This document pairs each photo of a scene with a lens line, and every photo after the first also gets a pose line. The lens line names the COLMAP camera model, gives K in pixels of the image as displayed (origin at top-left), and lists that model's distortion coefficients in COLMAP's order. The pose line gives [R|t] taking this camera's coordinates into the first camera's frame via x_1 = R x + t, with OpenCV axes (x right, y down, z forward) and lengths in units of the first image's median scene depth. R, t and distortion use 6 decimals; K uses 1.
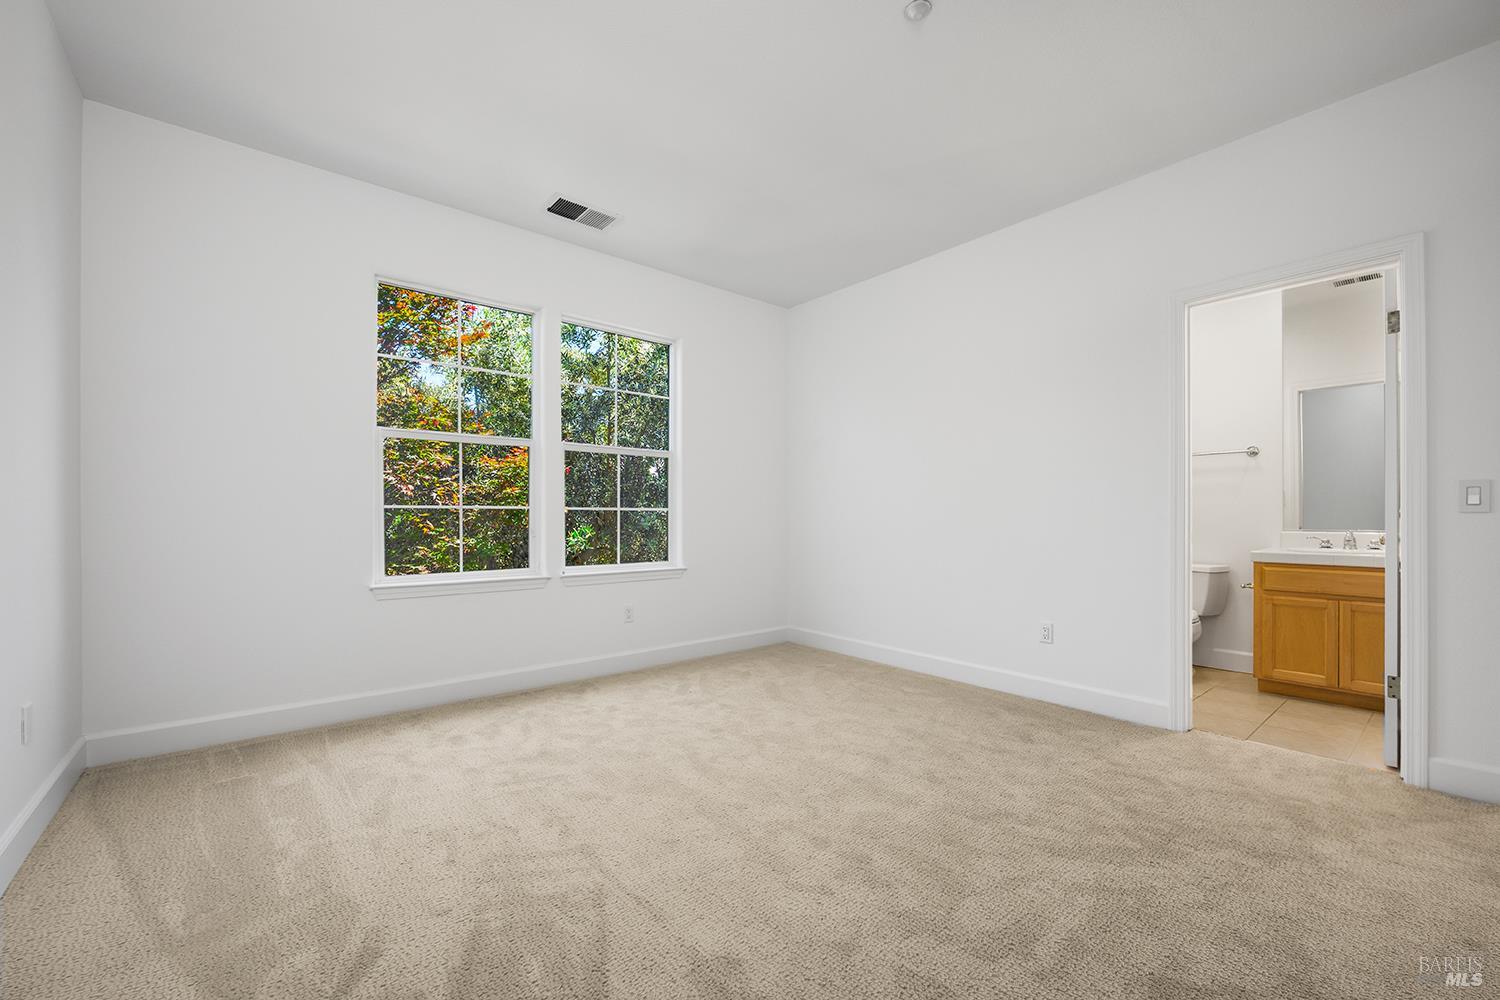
lens RADIAL K [[609.0, 0, 752.8], [0, 609.0, 509.1], [0, 0, 1]] dist [0.000443, -0.000059]
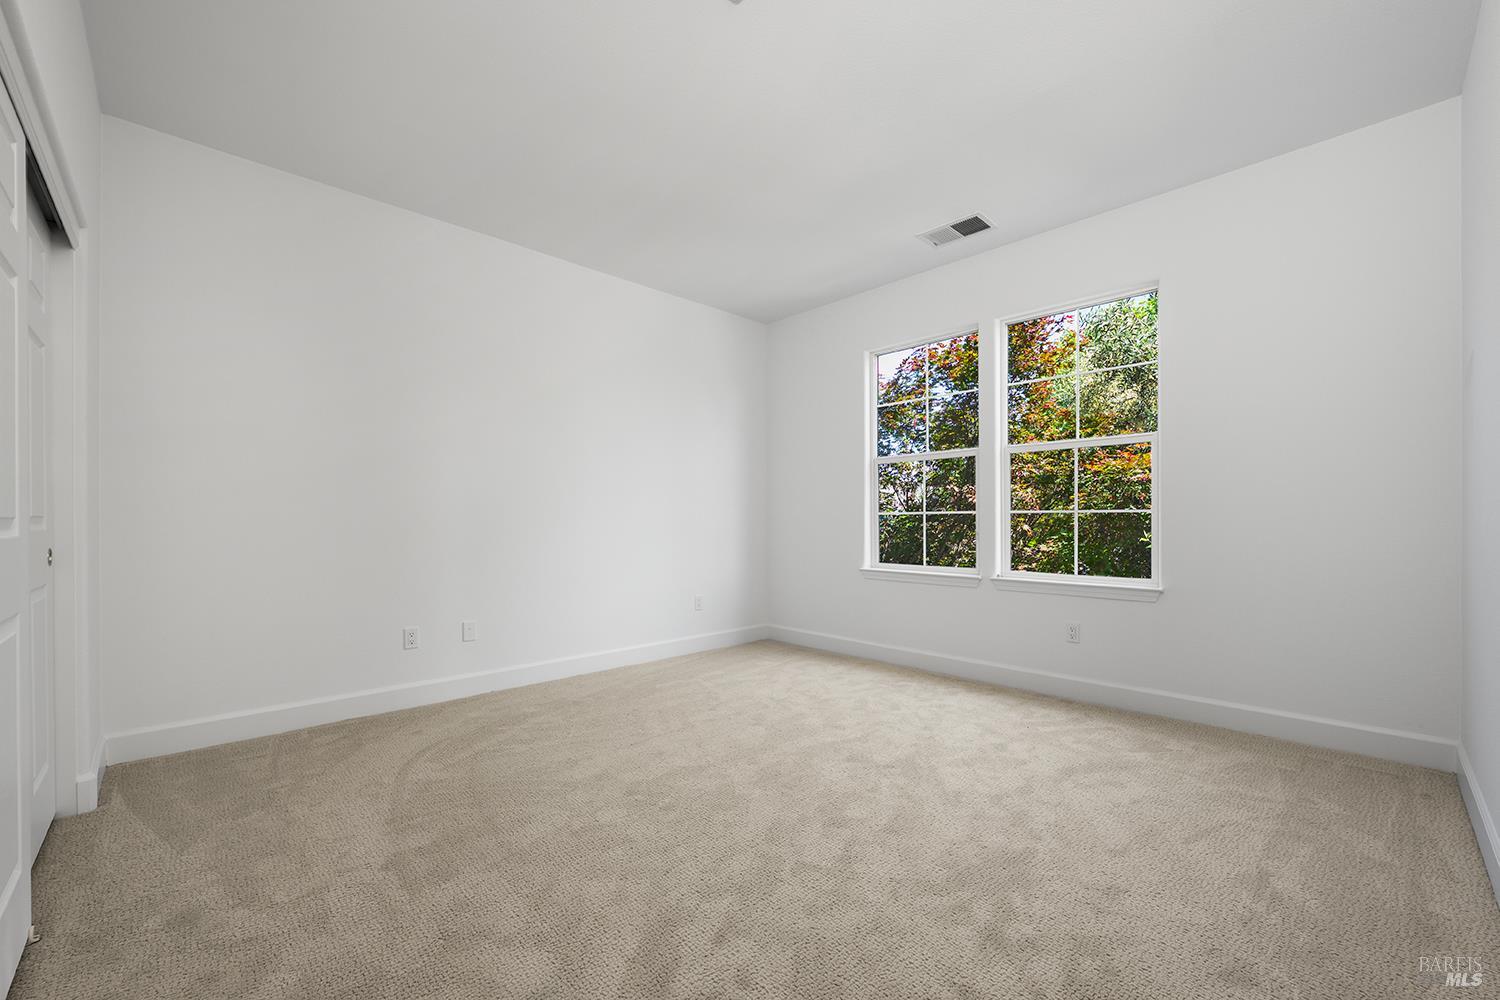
lens RADIAL K [[595.7, 0, 750.5], [0, 595.7, 519.7], [0, 0, 1]] dist [-0.000544, -0.000091]
pose [[0.073531, -0.004148, -0.997284, 0.757702], [0.014594, 0.999889, -0.003083, 0.009611], [0.997186, -0.014328, 0.073584, 0.607228]]
